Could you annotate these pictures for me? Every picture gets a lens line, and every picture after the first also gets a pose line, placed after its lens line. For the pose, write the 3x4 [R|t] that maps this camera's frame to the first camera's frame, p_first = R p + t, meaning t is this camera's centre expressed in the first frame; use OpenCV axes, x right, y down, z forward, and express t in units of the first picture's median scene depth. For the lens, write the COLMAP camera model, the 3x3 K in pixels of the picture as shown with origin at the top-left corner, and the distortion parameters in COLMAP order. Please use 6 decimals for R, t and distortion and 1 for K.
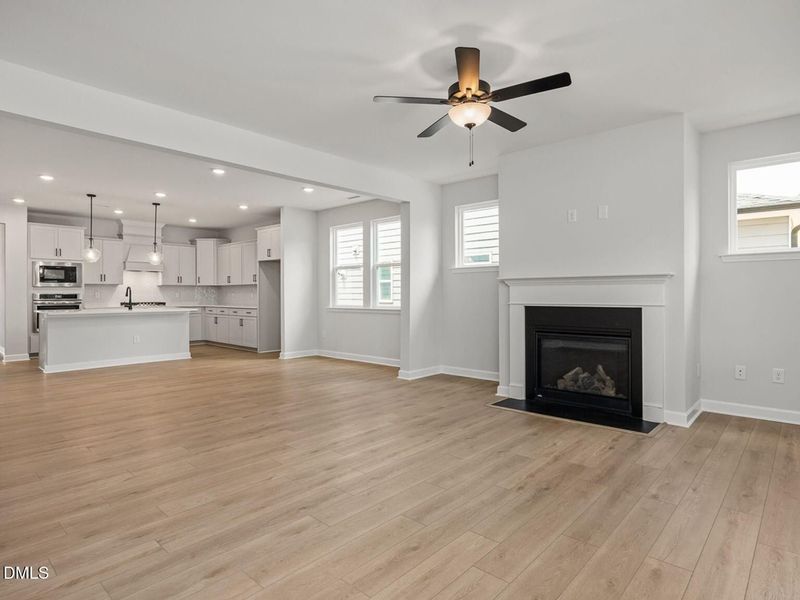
lens RADIAL K [[454.8, 0, 403.5], [0, 454.8, 293.8], [0, 0, 1]] dist [0.000405, -0.000267]
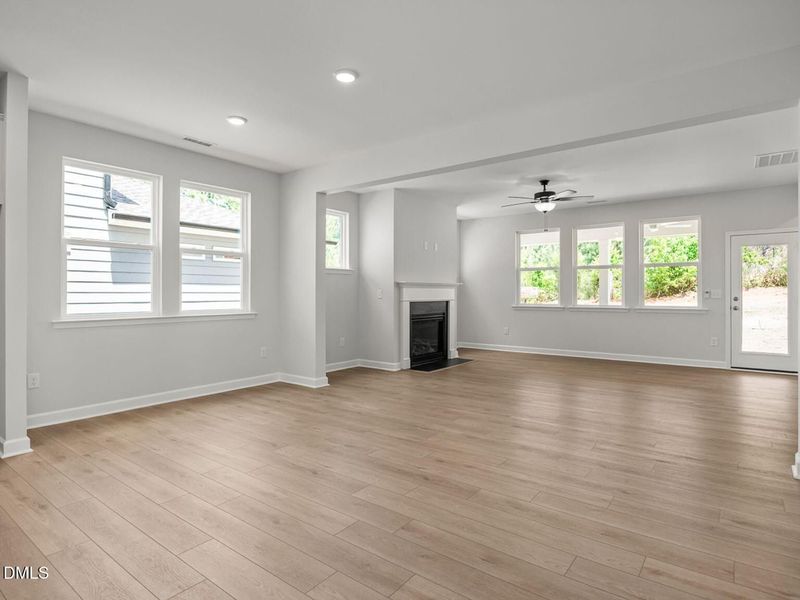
lens RADIAL K [[454.8, 0, 403.5], [0, 454.8, 293.8], [0, 0, 1]] dist [0.000405, -0.000267]
pose [[-0.095898, 0.001525, 0.995390, -0.696110], [0.001247, 0.999998, -0.001412, 0.001688], [-0.995390, 0.001106, -0.095900, 0.698388]]
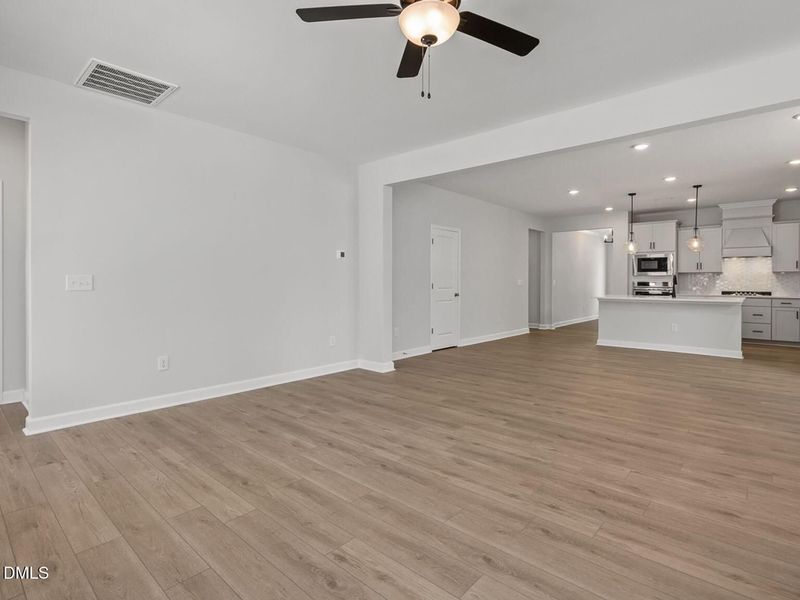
lens RADIAL K [[415.5, 0, 392.2], [0, 415.5, 282.1], [0, 0, 1]] dist [-0.012836, 0.000390]
pose [[-0.002504, 0.002168, -0.999995, 0.298288], [-0.002111, 0.999995, 0.002174, 0.000126], [0.999995, 0.002117, -0.002499, 0.360700]]
